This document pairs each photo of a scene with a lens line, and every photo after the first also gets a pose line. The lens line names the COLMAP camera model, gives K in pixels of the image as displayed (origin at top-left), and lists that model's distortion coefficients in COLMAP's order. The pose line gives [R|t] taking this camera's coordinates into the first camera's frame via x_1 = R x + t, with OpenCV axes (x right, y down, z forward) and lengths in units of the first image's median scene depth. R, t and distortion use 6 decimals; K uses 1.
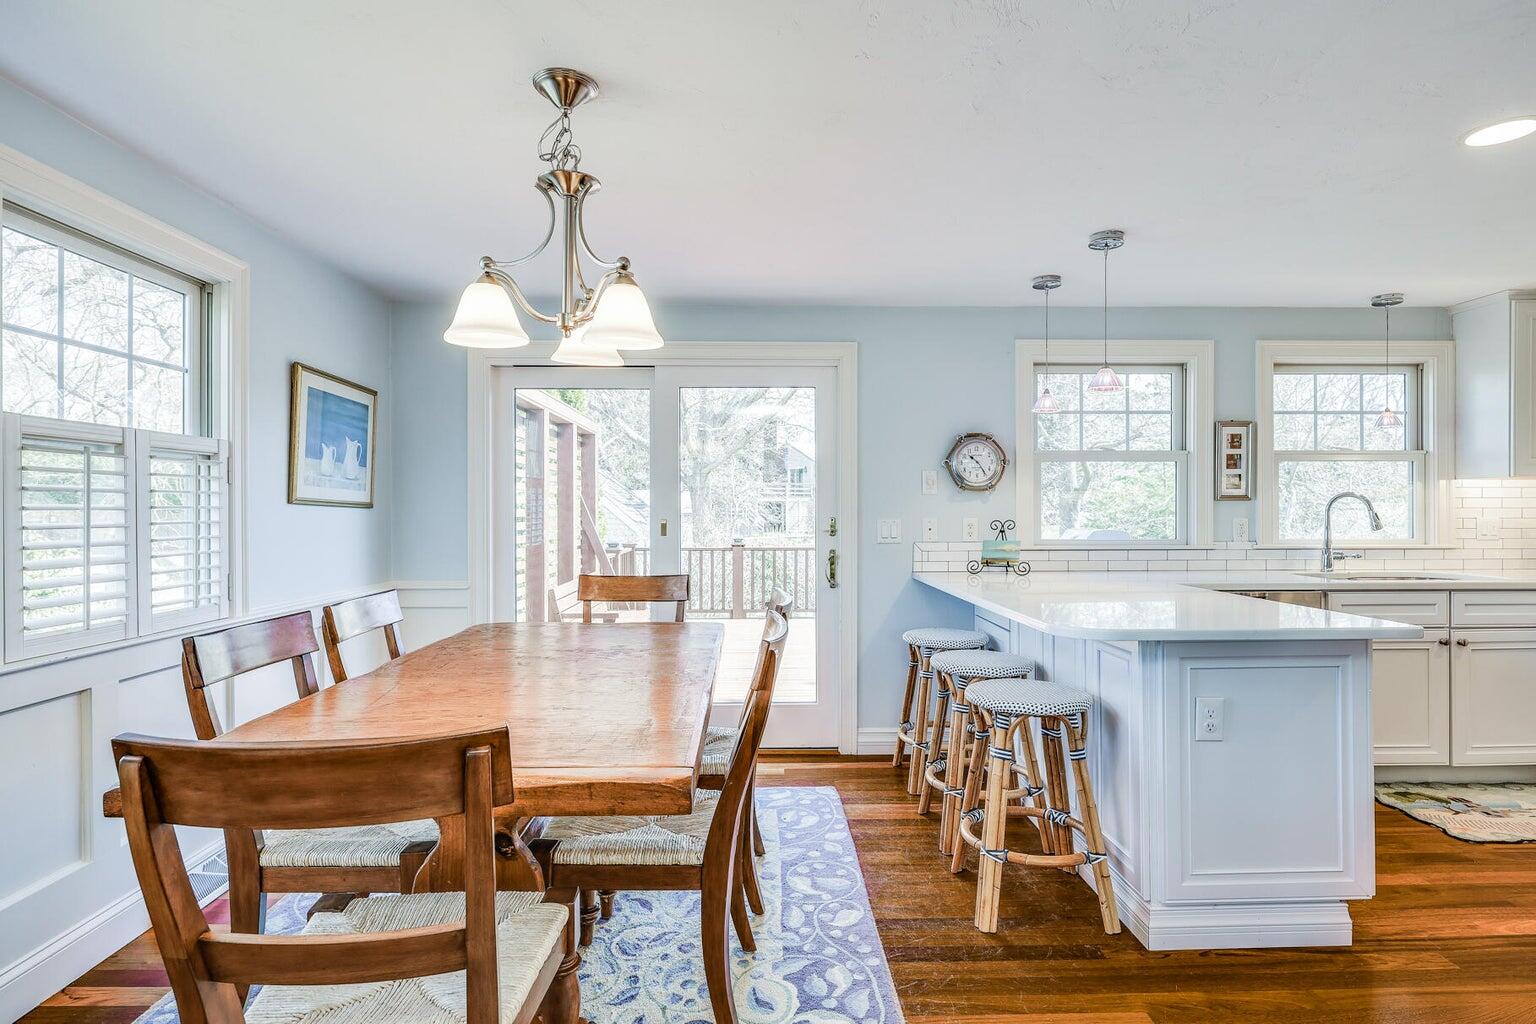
lens RADIAL K [[789.4, 0, 768.0], [0, 789.4, 512.0], [0, 0, 1]] dist [-0.002100, -0.000016]
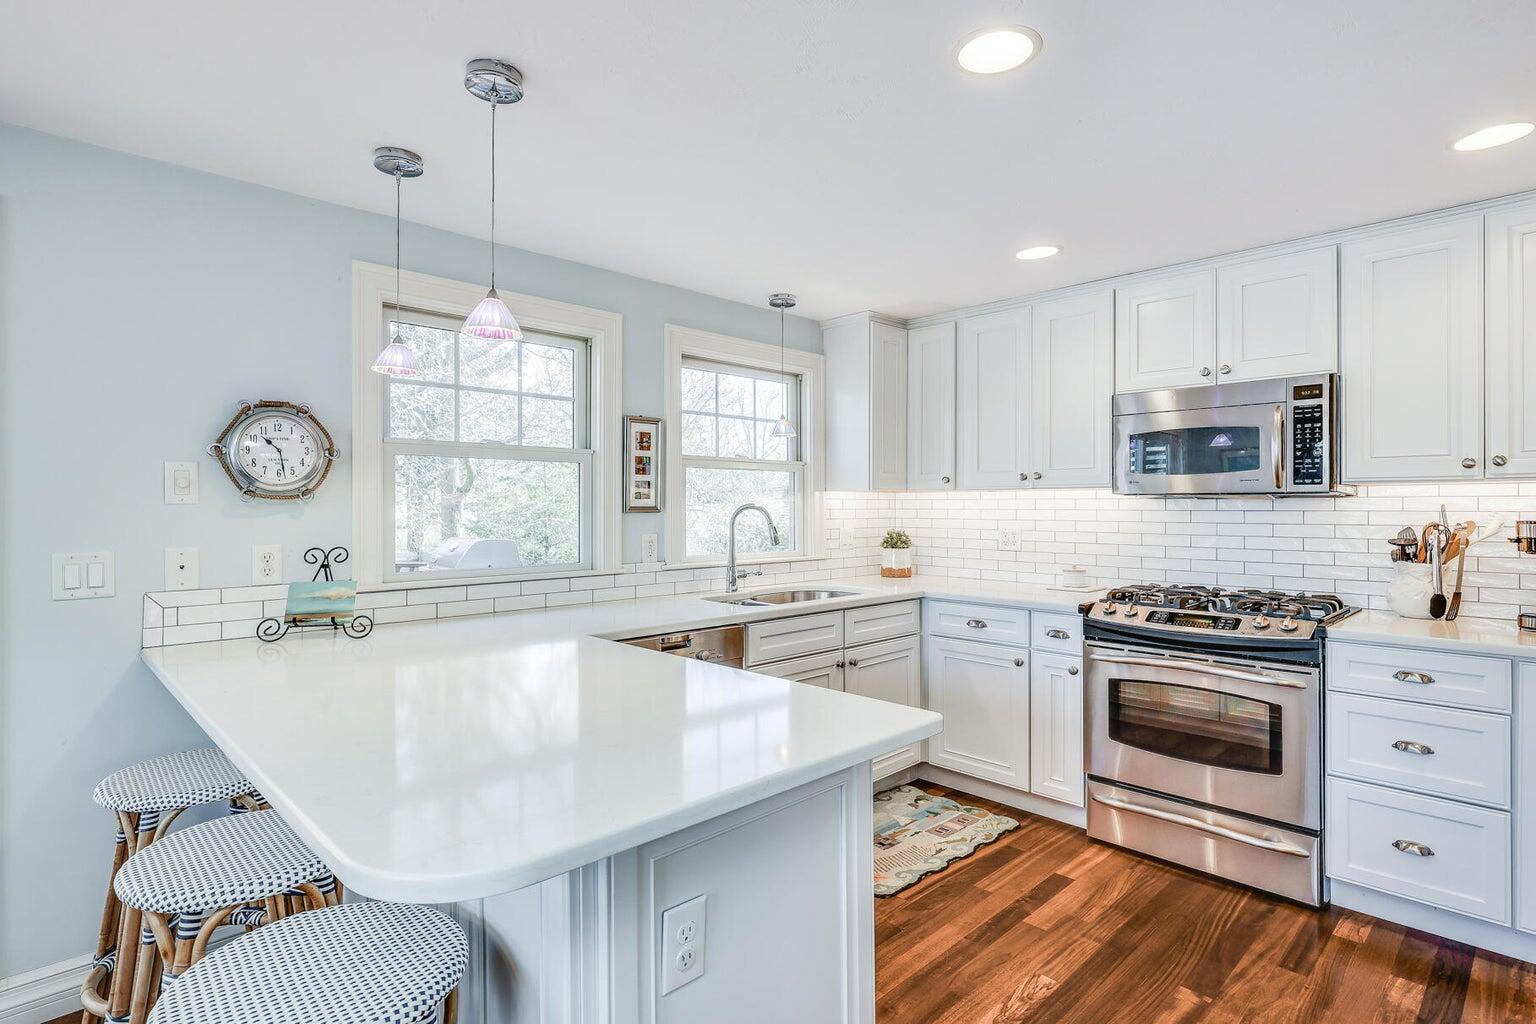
lens RADIAL K [[774.7, 0, 768.7], [0, 774.7, 504.8], [0, 0, 1]] dist [-0.001827, -0.000740]
pose [[0.730659, 0.003041, 0.682736, 0.137062], [0.001555, 0.999980, -0.006119, -0.018225], [-0.682741, 0.005533, 0.730640, 0.325732]]
